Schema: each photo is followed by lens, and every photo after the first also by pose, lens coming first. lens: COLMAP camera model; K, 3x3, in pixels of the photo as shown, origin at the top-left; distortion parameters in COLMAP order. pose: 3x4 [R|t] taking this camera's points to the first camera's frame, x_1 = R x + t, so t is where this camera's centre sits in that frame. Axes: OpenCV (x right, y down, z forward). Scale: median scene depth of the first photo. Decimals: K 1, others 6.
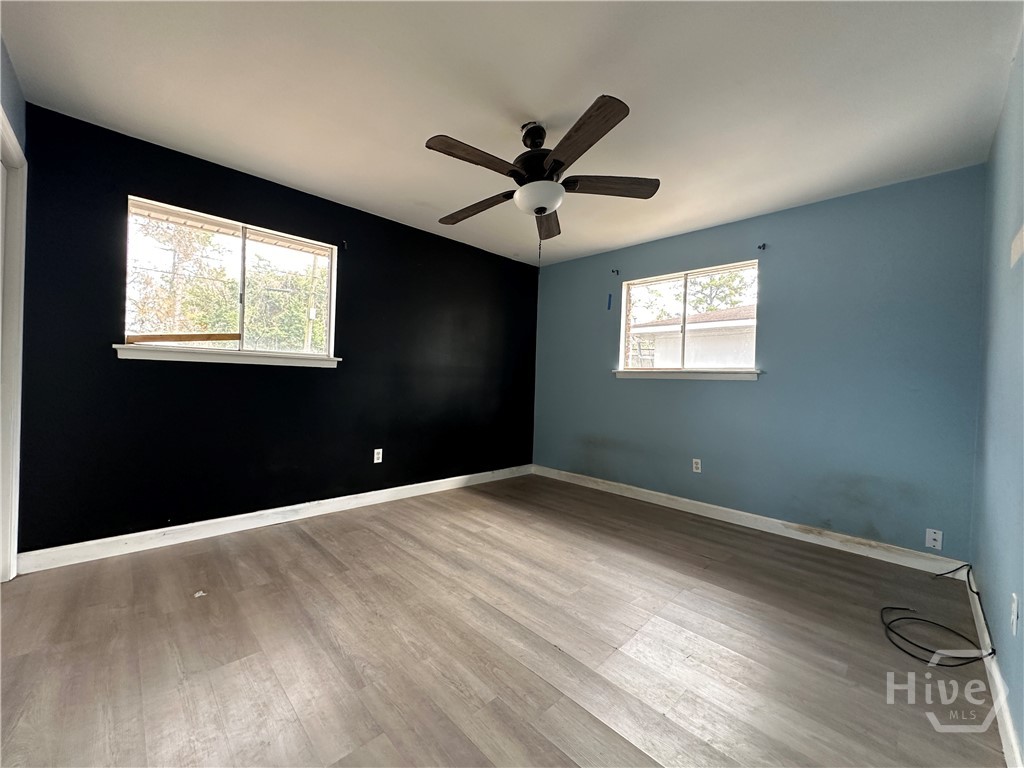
lens RADIAL K [[407.0, 0, 512.0], [0, 407.0, 384.0], [0, 0, 1]] dist [-0.003033, -0.000627]
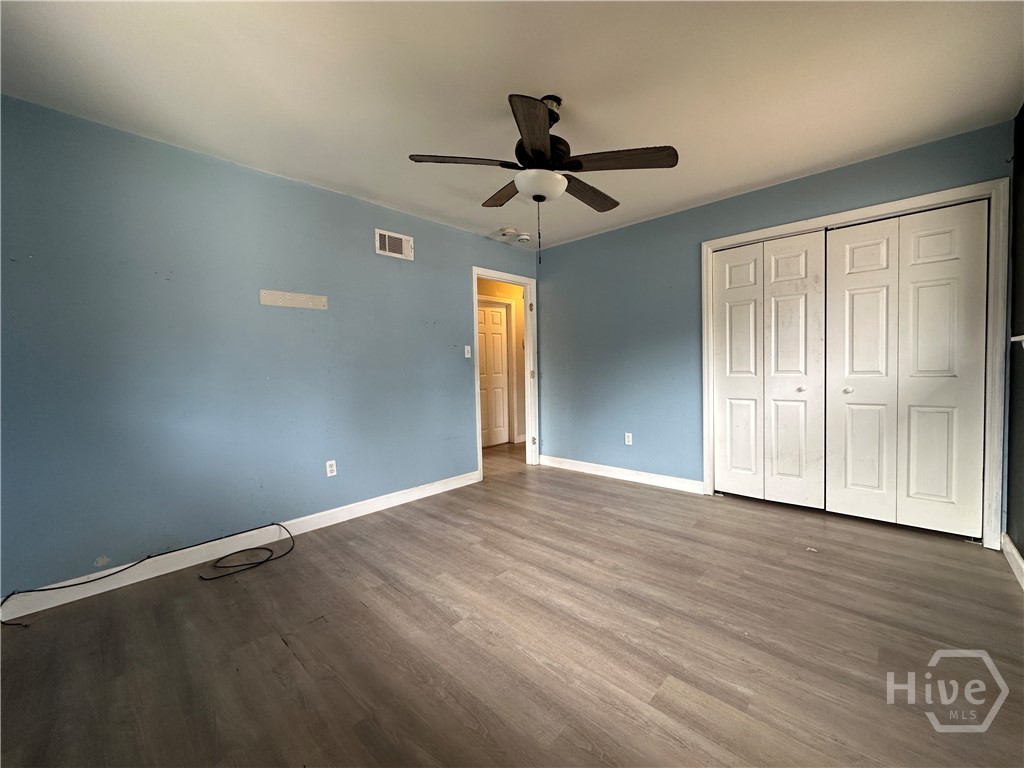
lens RADIAL K [[407.0, 0, 512.0], [0, 407.0, 384.0], [0, 0, 1]] dist [-0.003033, -0.000627]
pose [[-0.999148, -0.007615, -0.040559, 0.159002], [-0.009794, 0.998503, 0.053804, -0.031373], [0.040089, 0.054155, -0.997727, 1.848496]]
